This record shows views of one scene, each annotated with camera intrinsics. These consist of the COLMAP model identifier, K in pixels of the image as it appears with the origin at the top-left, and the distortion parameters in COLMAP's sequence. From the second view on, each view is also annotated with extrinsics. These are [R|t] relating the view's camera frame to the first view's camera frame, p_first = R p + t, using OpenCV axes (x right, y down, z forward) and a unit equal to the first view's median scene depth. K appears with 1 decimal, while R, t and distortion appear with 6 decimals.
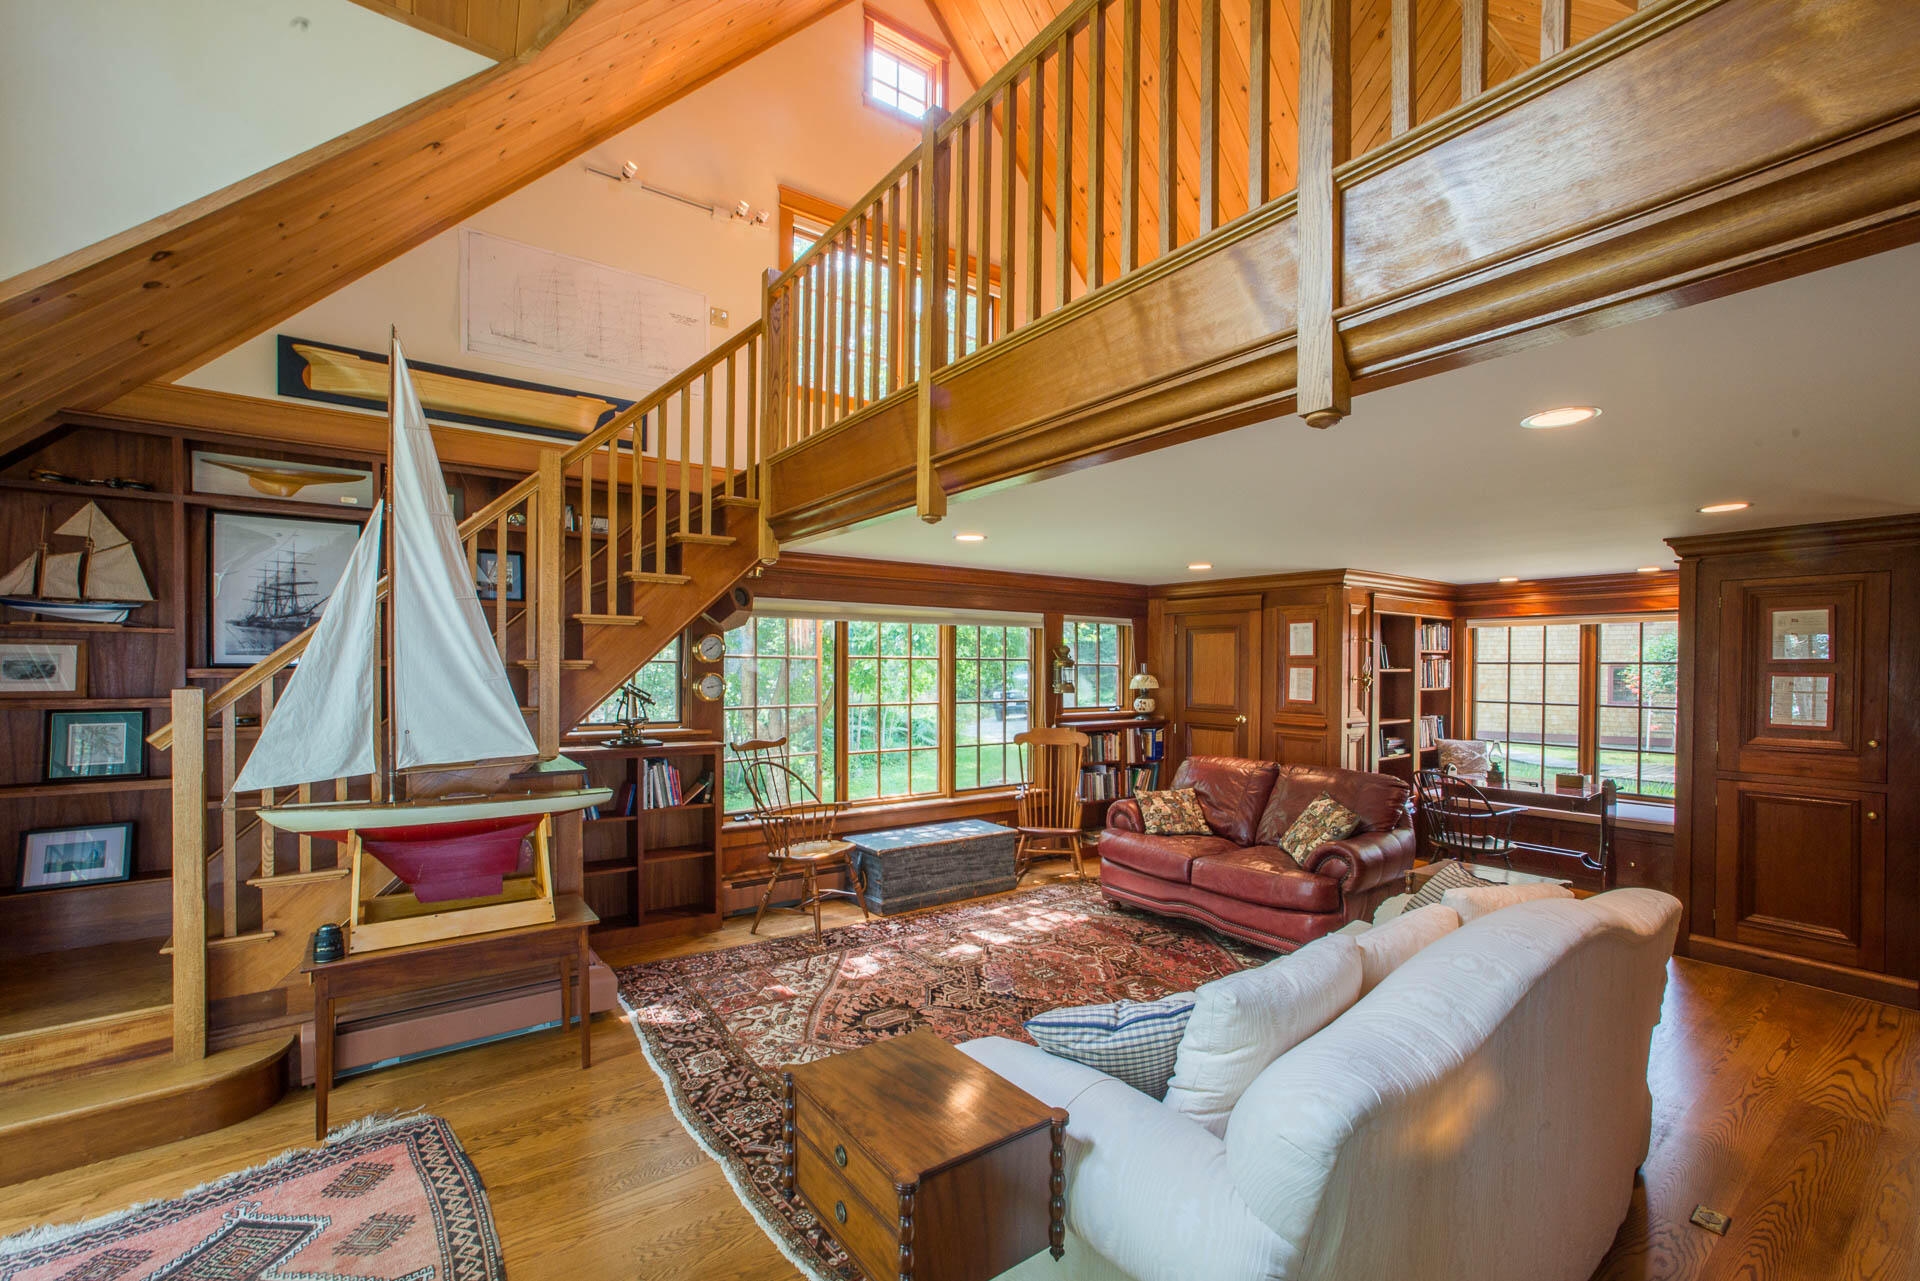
lens RADIAL K [[816.0, 0, 959.3], [0, 816.0, 680.5], [0, 0, 1]] dist [-0.000230, 0.000016]
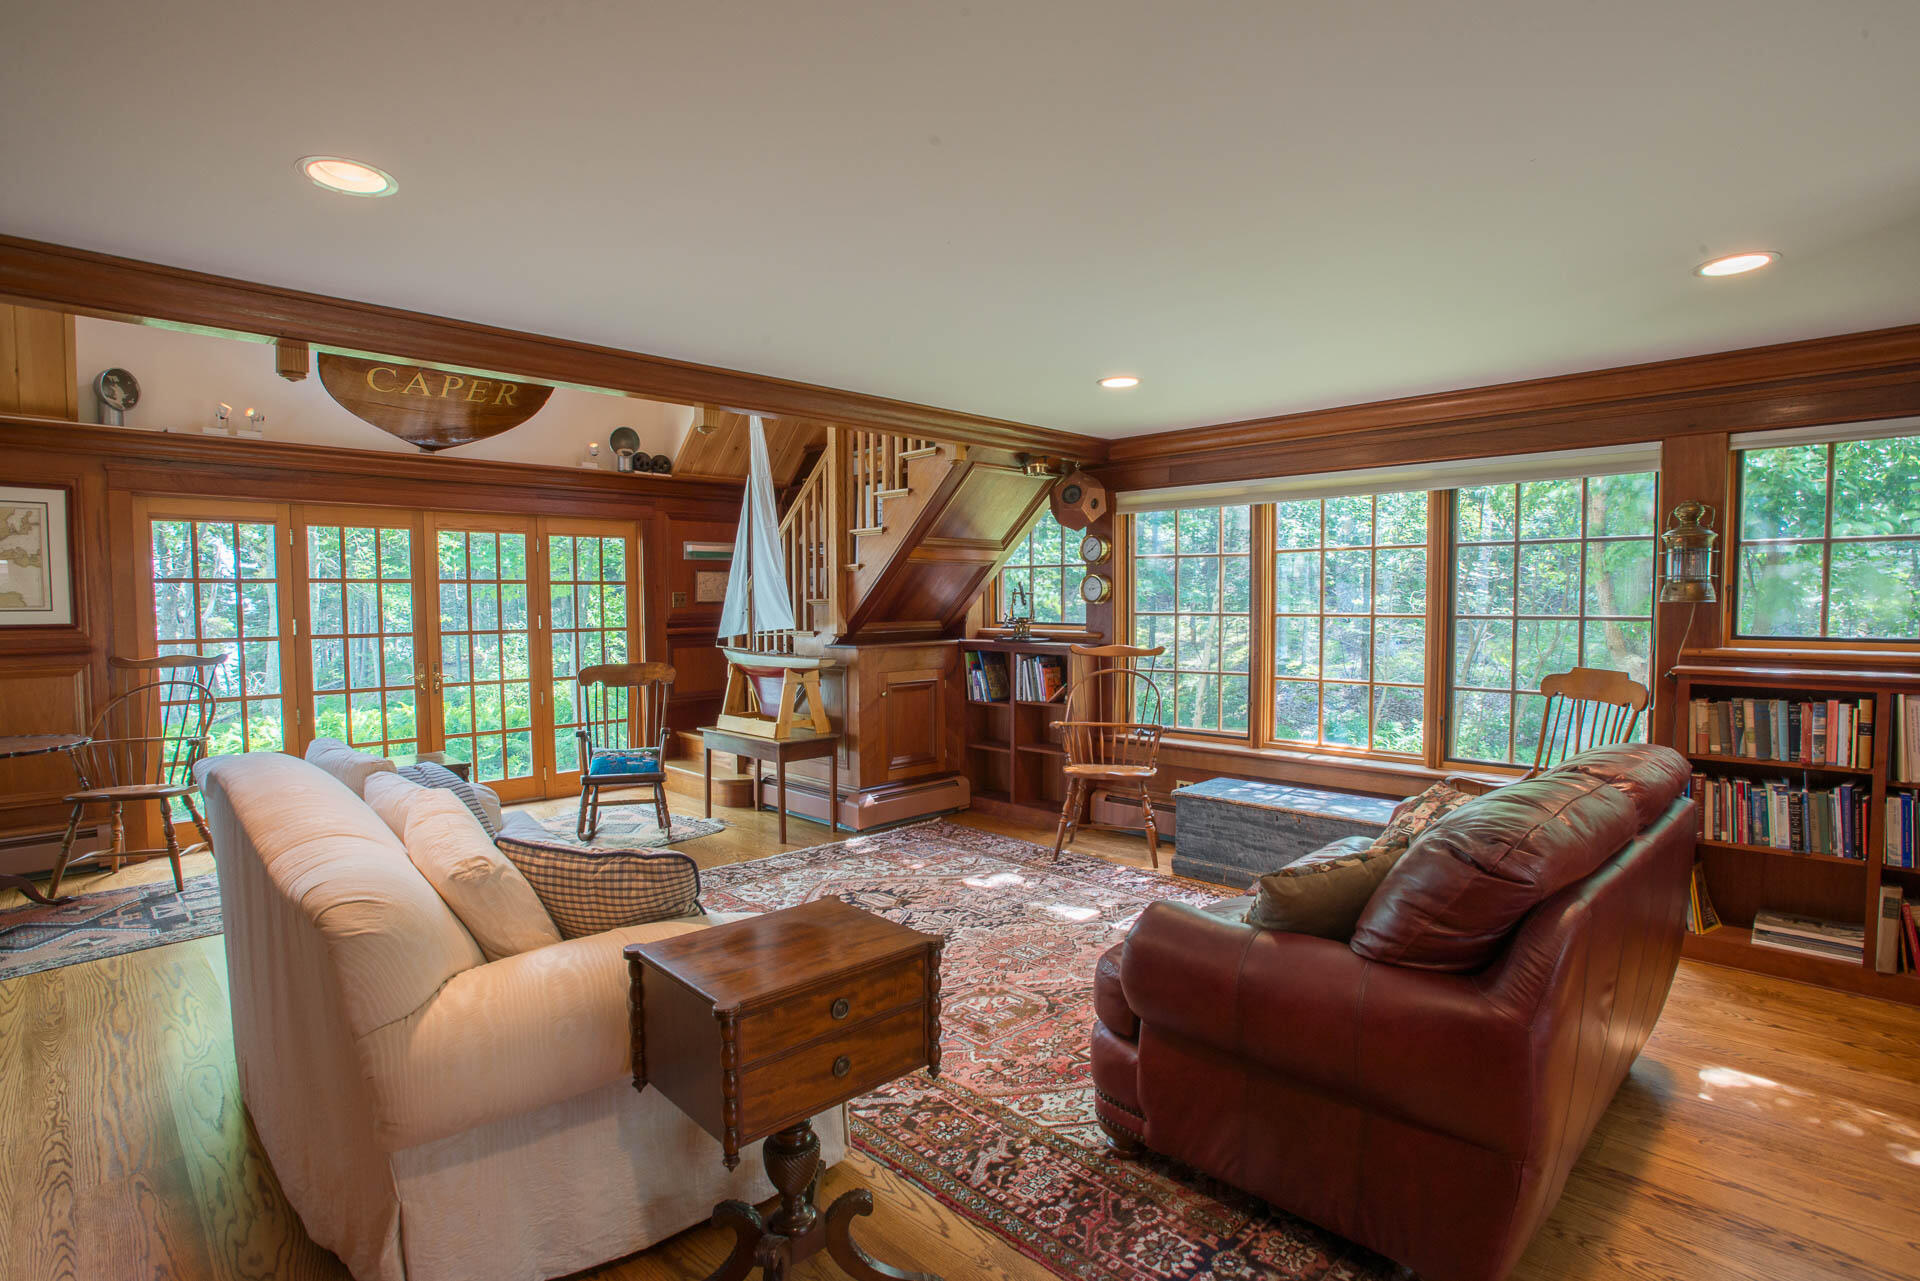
lens RADIAL K [[960.6, 0, 960.0], [0, 960.6, 640.5], [0, 0, 1]] dist [-0.065162, 0.000007]
pose [[0.151415, 0.039496, -0.987681, 0.999262], [-0.007470, 0.999219, 0.038812, 0.033280], [0.988442, 0.001501, 0.151592, 0.827058]]
